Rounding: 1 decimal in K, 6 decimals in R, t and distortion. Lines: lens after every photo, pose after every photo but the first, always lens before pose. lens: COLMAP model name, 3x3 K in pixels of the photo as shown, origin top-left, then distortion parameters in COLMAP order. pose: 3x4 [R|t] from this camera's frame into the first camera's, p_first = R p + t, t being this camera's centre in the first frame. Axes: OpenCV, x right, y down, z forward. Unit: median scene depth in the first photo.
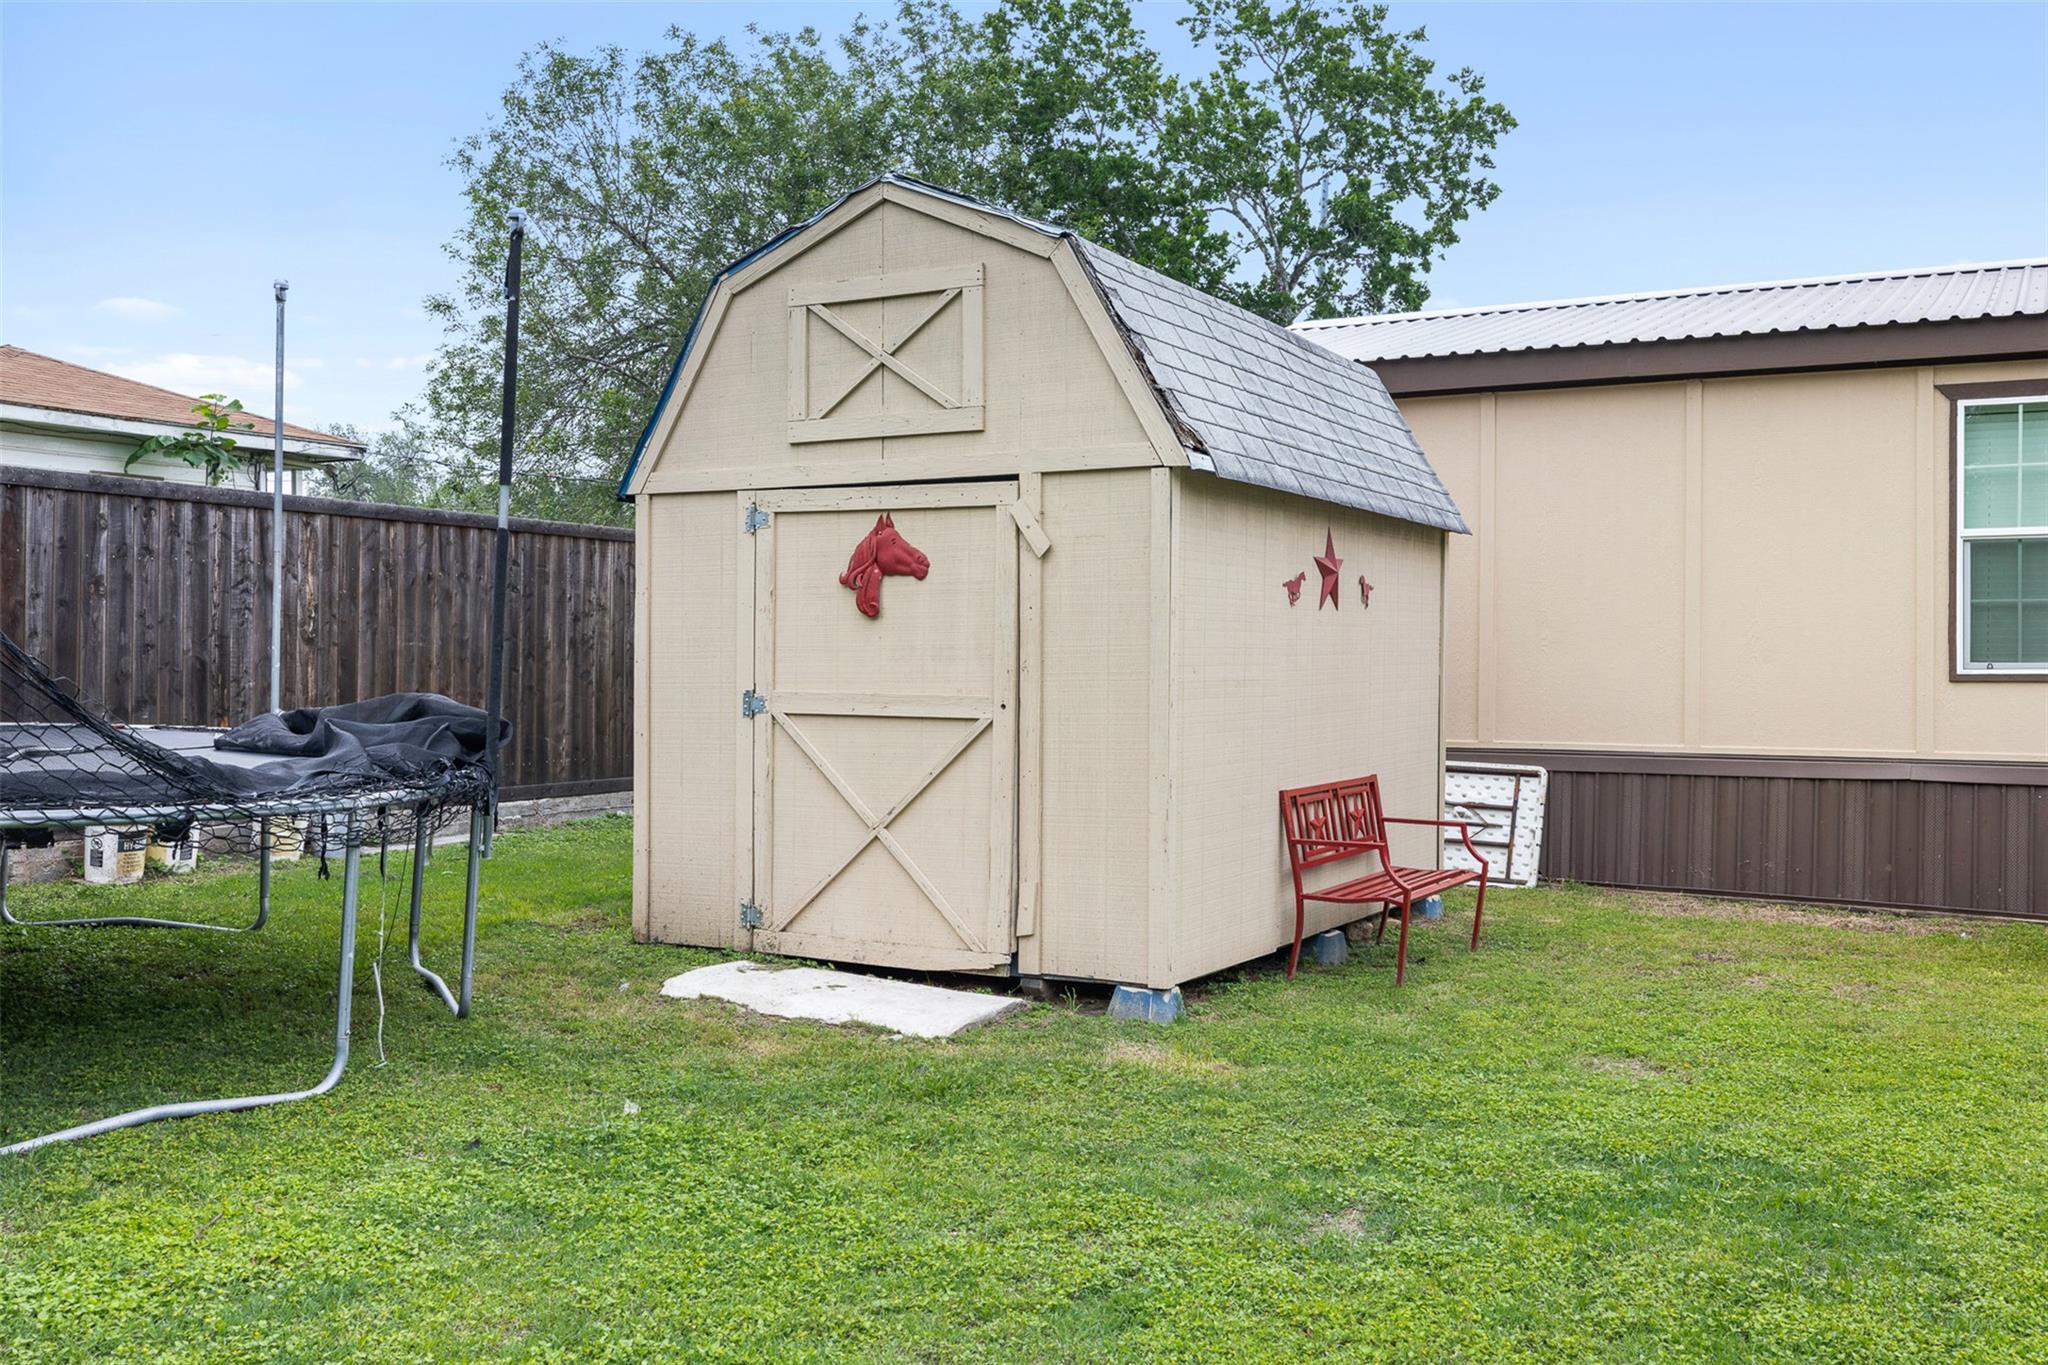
lens RADIAL K [[1966.8, 0, 916.9], [0, 1966.8, 649.8], [0, 0, 1]] dist [0.007003, 0.004963]
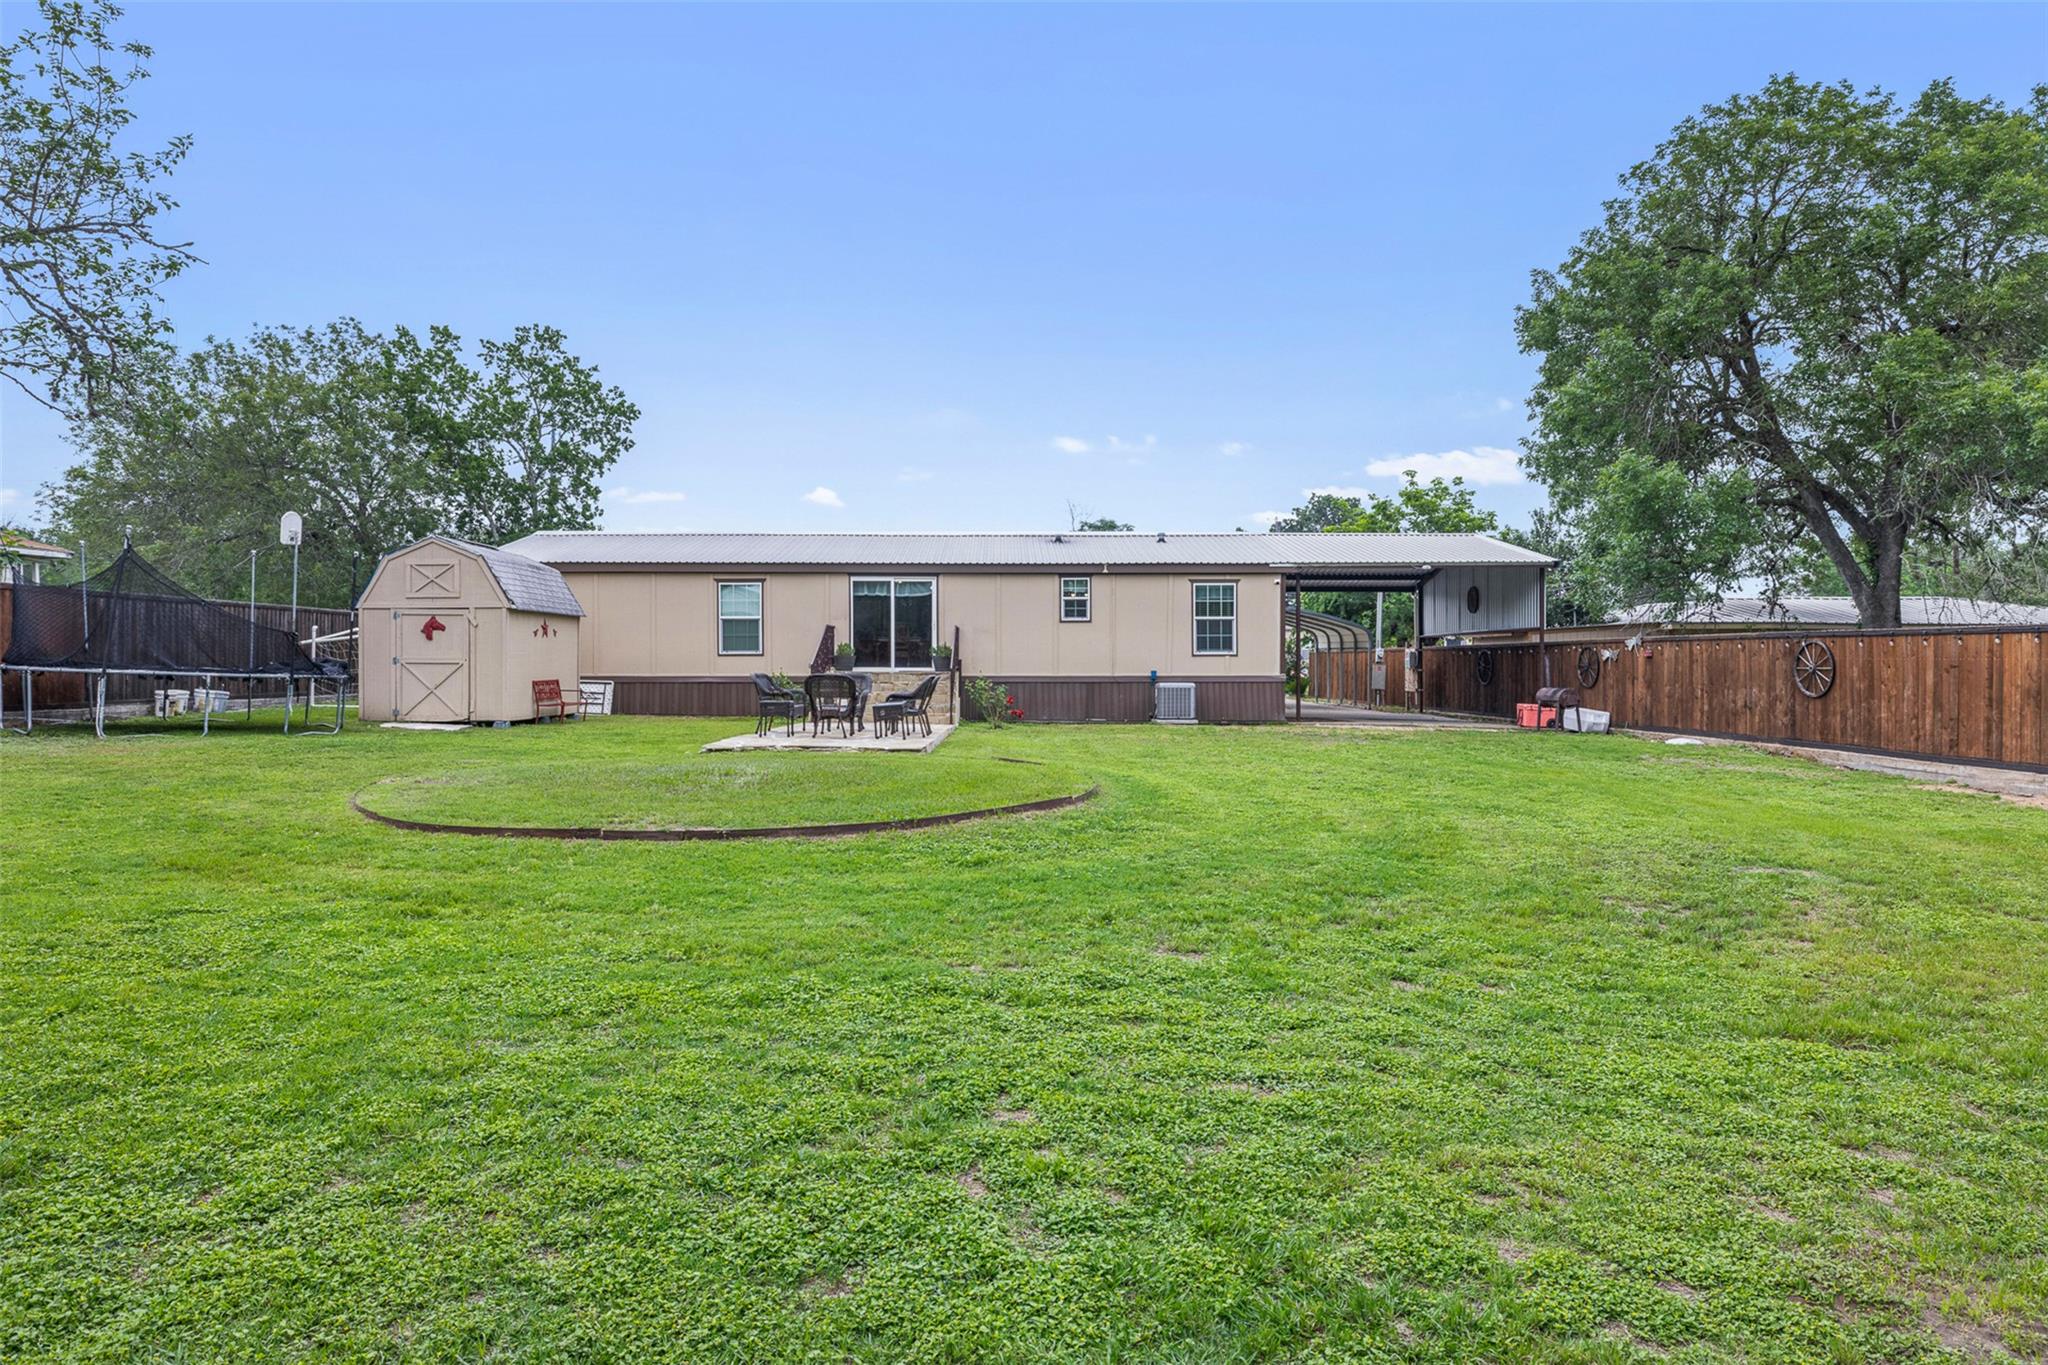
lens RADIAL K [[1272.8, 0, 1062.4], [0, 1272.8, 681.5], [0, 0, 1]] dist [-0.006410, -0.001959]
pose [[0.837895, -0.014125, 0.545648, -0.244585], [0.000301, 0.999677, 0.025415, 0.002665], [-0.545831, -0.021131, 0.837629, -1.326497]]
